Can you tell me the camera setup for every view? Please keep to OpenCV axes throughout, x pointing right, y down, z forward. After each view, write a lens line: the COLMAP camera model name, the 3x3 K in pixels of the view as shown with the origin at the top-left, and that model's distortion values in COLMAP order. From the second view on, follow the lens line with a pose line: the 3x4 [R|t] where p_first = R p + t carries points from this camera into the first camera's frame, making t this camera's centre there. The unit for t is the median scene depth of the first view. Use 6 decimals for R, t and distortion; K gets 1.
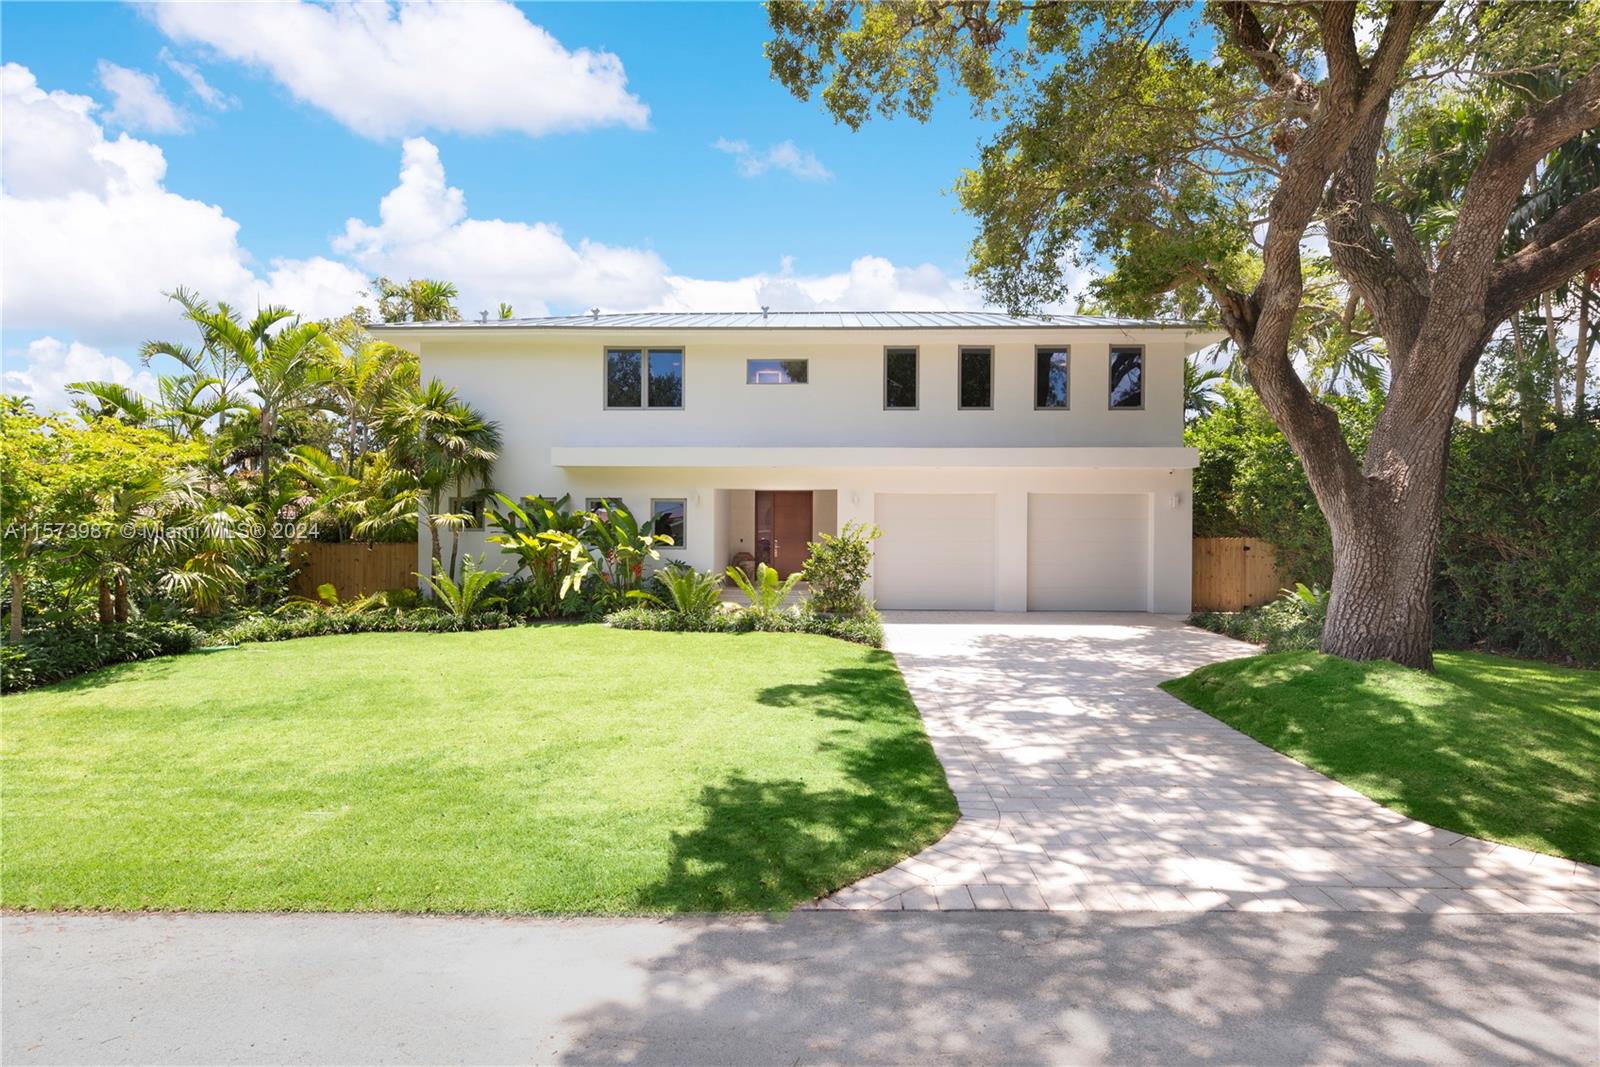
lens RADIAL K [[665.7, 0, 799.0], [0, 665.7, 537.8], [0, 0, 1]] dist [-0.002261, 0.000171]
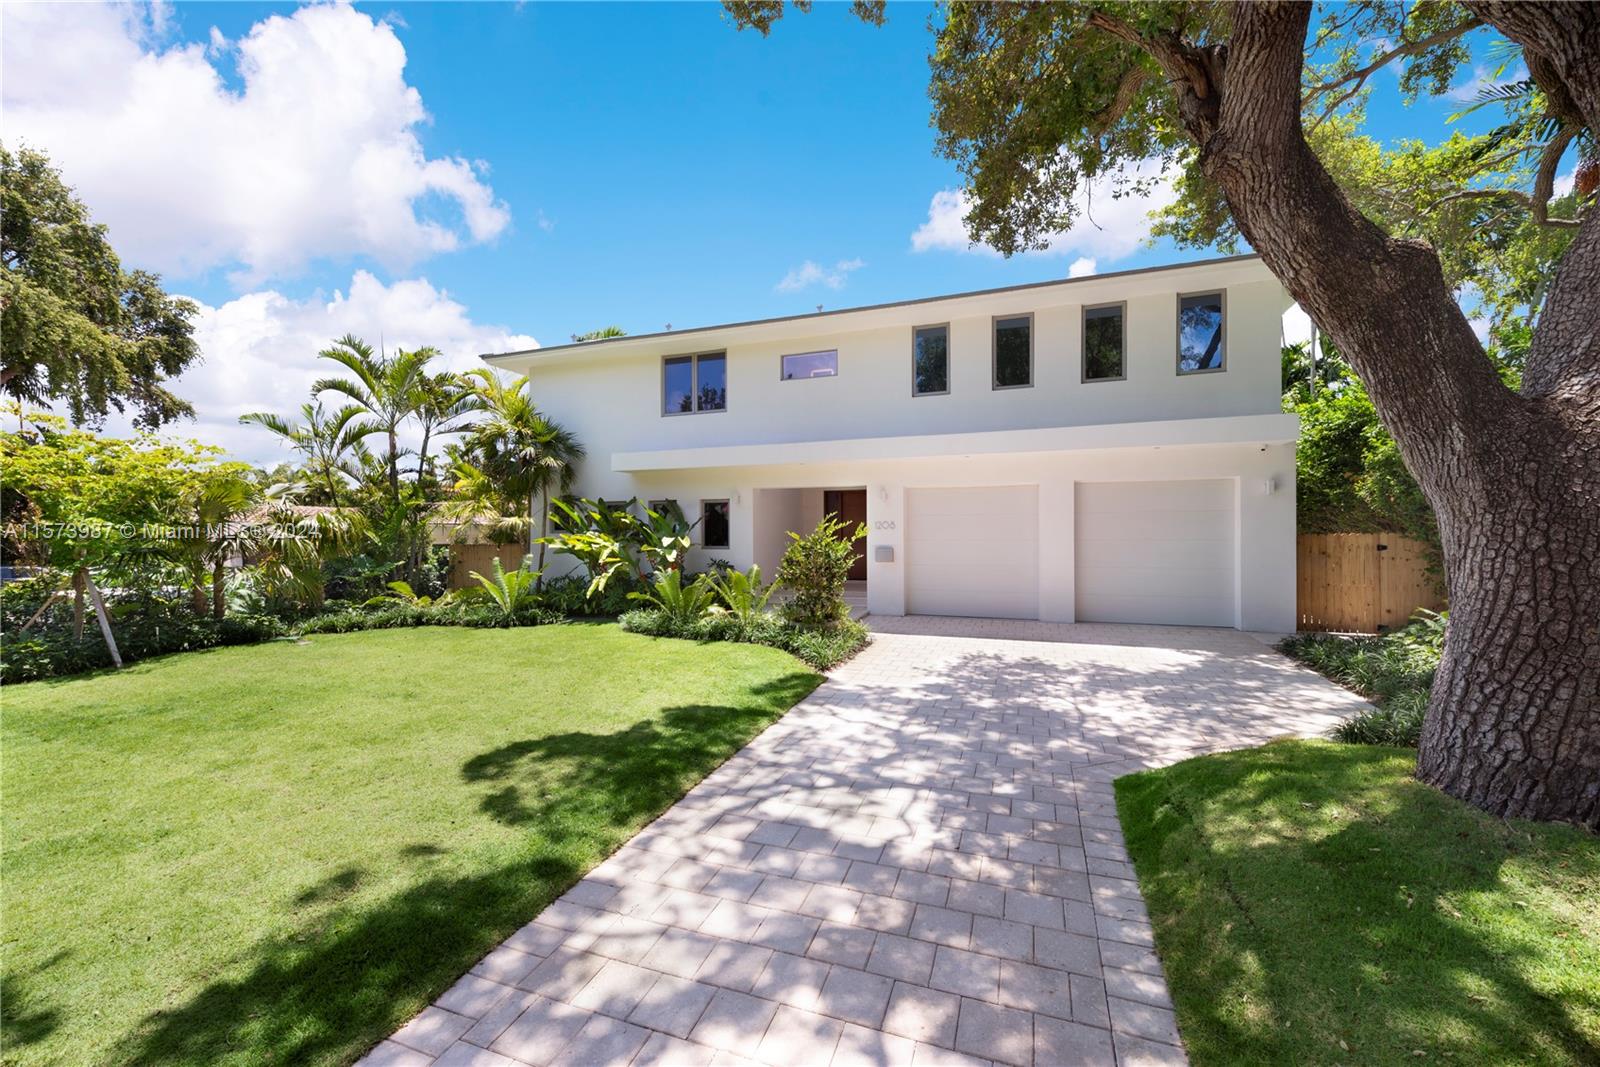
lens RADIAL K [[591.1, 0, 800.4], [0, 591.1, 538.1], [0, 0, 1]] dist [0.008012, -0.000682]
pose [[0.973196, -0.006922, -0.229874, 0.182729], [0.007343, 0.999973, 0.000979, 0.000130], [0.229861, -0.002640, 0.973220, 0.193077]]
